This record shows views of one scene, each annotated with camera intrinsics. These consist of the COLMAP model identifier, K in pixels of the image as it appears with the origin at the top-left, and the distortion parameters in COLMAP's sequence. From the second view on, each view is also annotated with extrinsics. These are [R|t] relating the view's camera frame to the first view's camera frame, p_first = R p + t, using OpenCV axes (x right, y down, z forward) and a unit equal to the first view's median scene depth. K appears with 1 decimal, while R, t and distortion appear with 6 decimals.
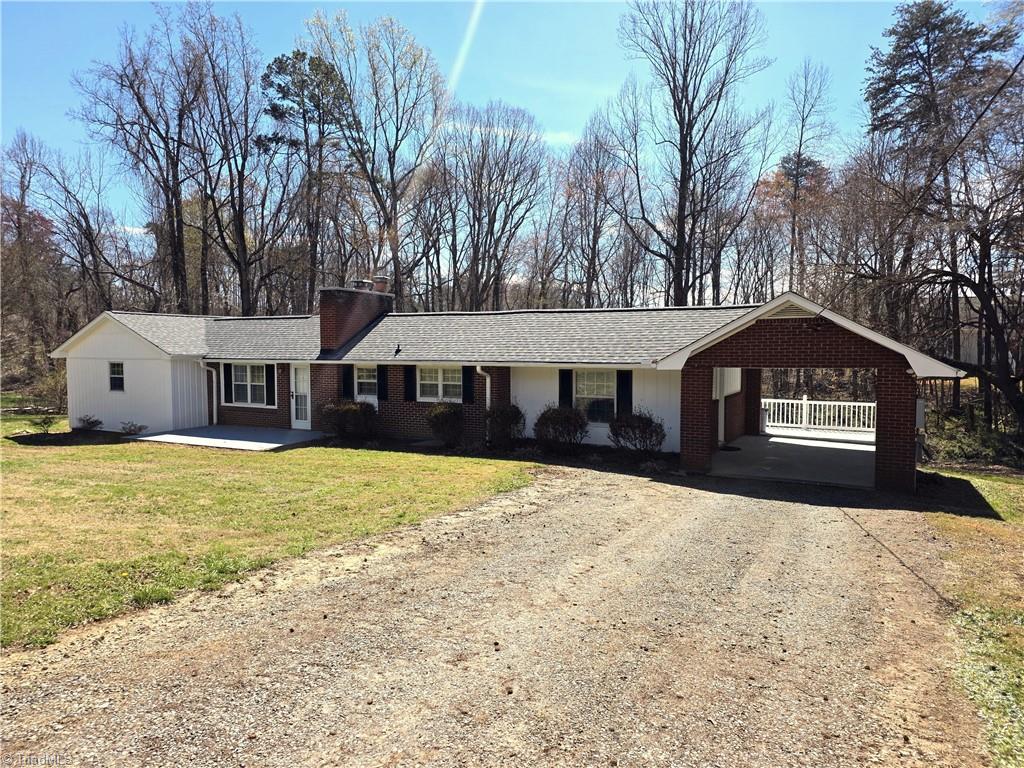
lens RADIAL K [[684.4, 0, 509.3], [0, 684.4, 388.3], [0, 0, 1]] dist [0.071300, -0.052359]
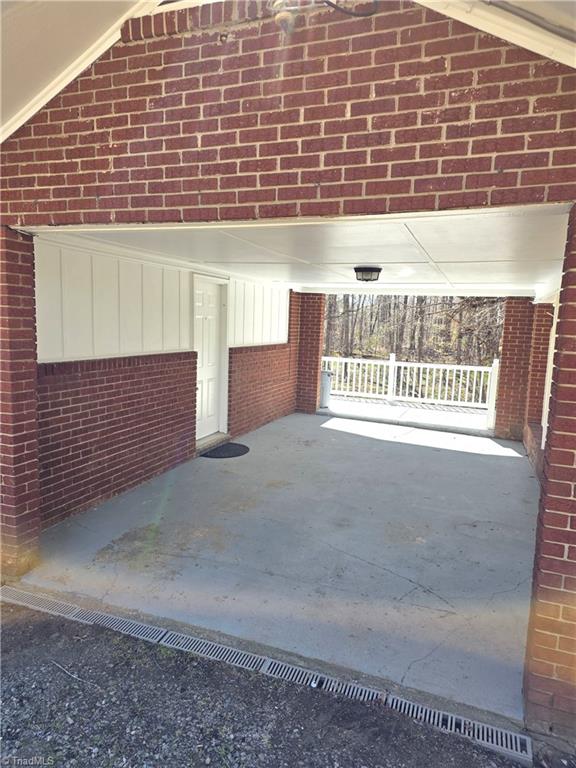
lens RADIAL K [[513.6, 0, 290.7], [0, 513.6, 380.6], [0, 0, 1]] dist [0.041388, -0.005392]
pose [[0.988804, 0.017861, 0.148147, 0.147276], [-0.026470, 0.998060, 0.056347, 0.006383], [-0.146853, -0.059638, 0.987359, 0.296746]]
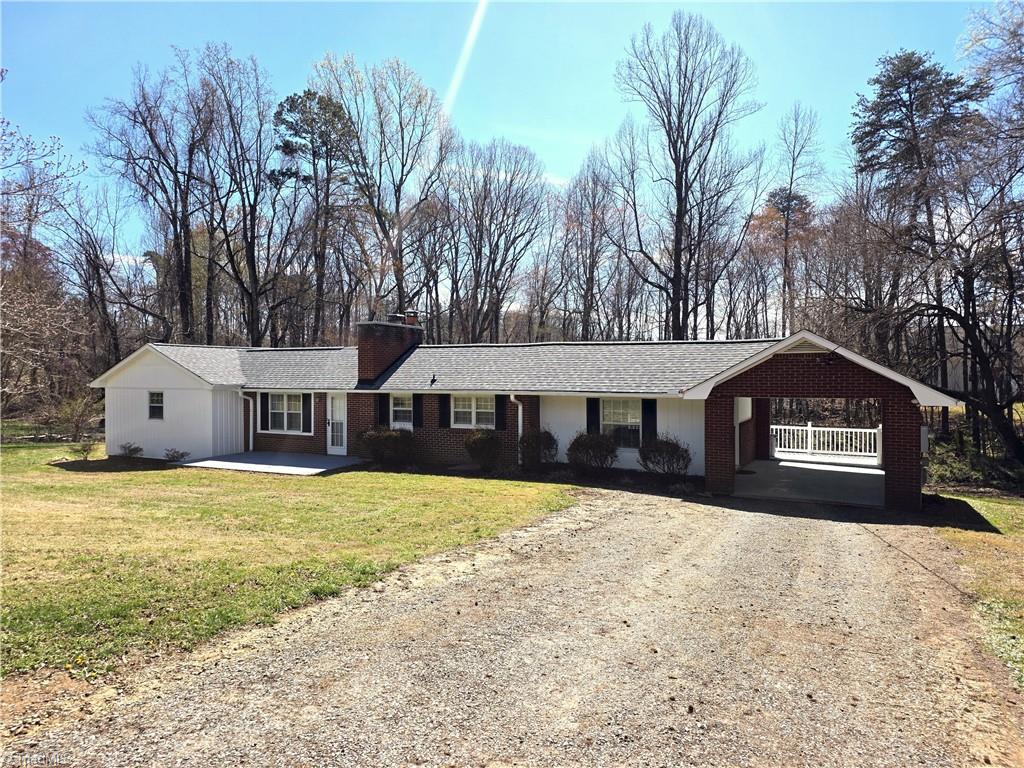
lens RADIAL K [[683.3, 0, 512.0], [0, 683.3, 384.0], [0, 0, 1]] dist [0.078475, -0.061623]
pose [[0.999804, -0.000741, 0.019791, -0.031088], [0.001608, 0.999038, -0.043819, -0.001504], [-0.019739, 0.043843, 0.998843, -0.035082]]
